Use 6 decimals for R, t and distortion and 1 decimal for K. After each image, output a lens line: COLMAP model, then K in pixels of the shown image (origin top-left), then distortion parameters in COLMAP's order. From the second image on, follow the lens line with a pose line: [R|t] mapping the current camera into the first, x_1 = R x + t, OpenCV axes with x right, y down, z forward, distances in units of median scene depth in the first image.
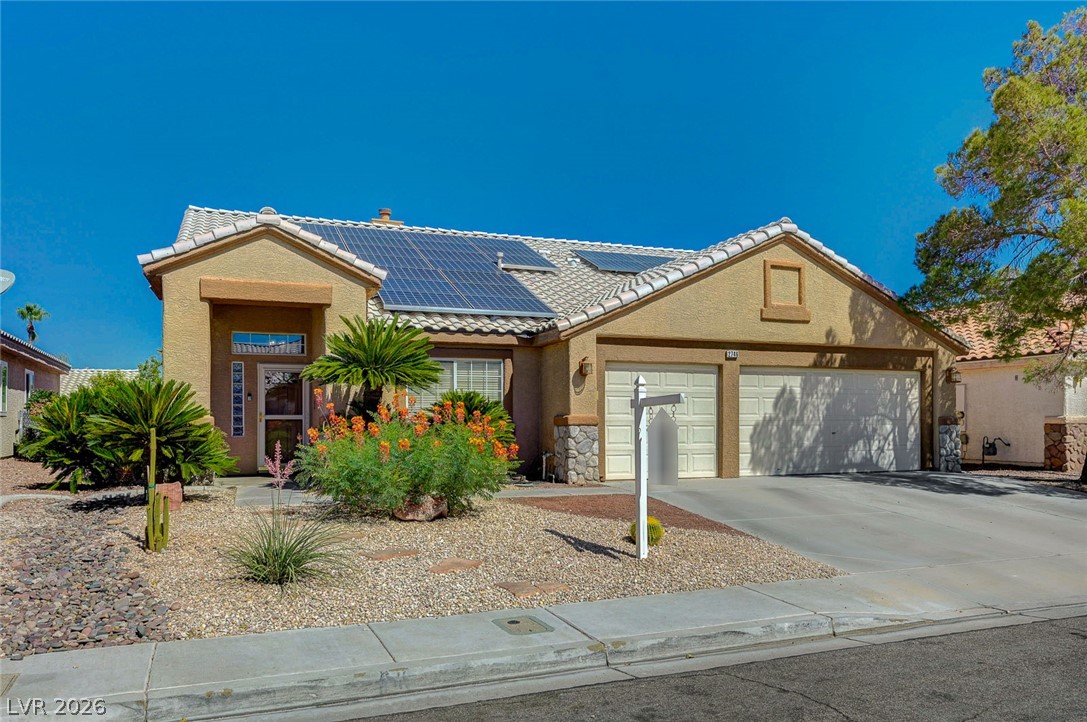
lens RADIAL K [[787.8, 0, 541.4], [0, 787.8, 425.9], [0, 0, 1]] dist [-0.001173, 0.000149]
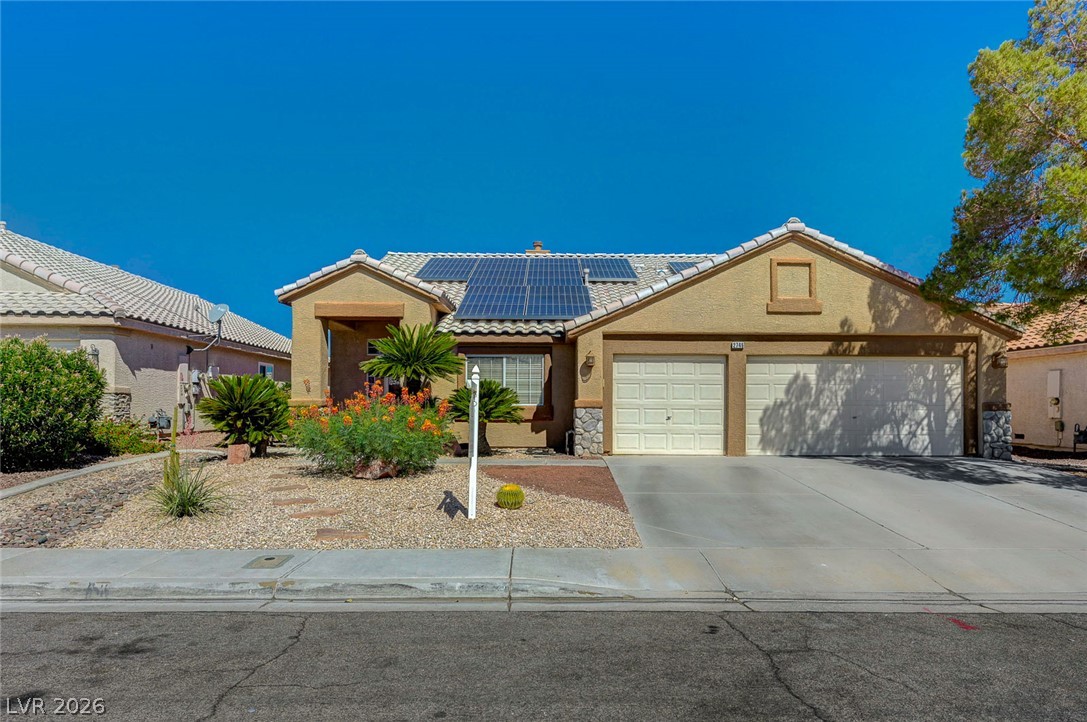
lens RADIAL K [[614.2, 0, 543.7], [0, 614.2, 404.1], [0, 0, 1]] dist [0.002331, -0.000234]
pose [[0.932672, 0.005822, -0.360679, 0.292232], [-0.008489, 0.999947, -0.005809, -0.000377], [0.360627, 0.008480, 0.932672, 0.088247]]
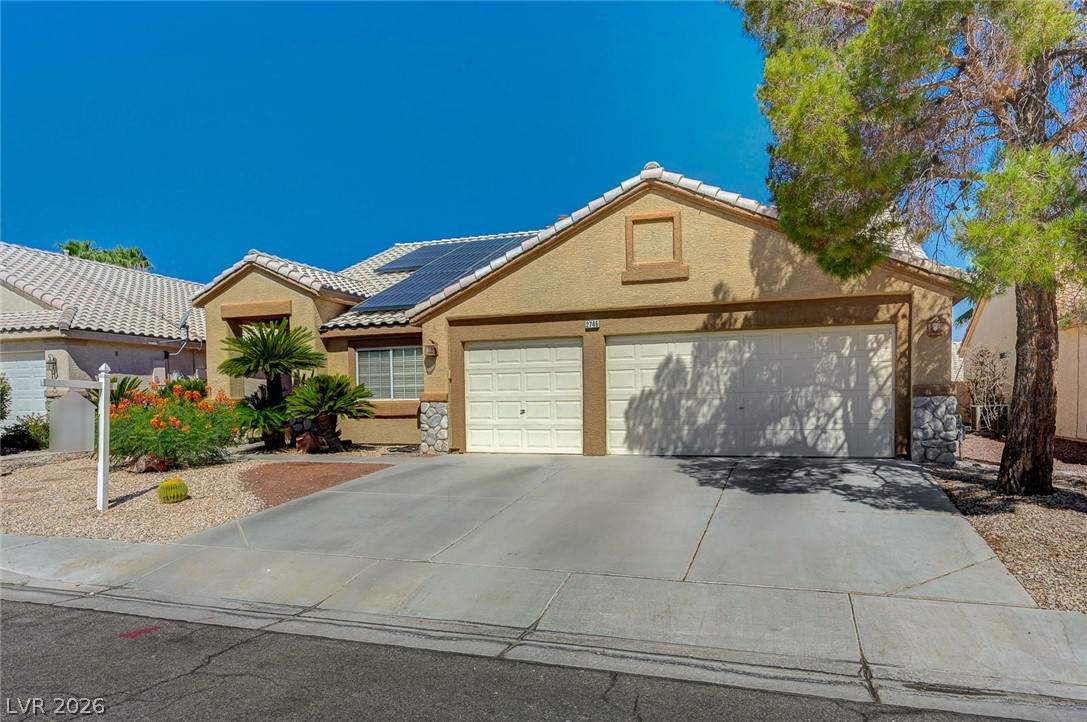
lens RADIAL K [[677.7, 0, 543.6], [0, 677.7, 436.1], [0, 0, 1]] dist [0.000379, 0.000565]
pose [[0.762061, 0.024832, -0.647029, 0.704773], [0.007713, 0.998845, 0.047420, 0.002952], [0.647459, -0.041127, 0.760990, 0.331978]]
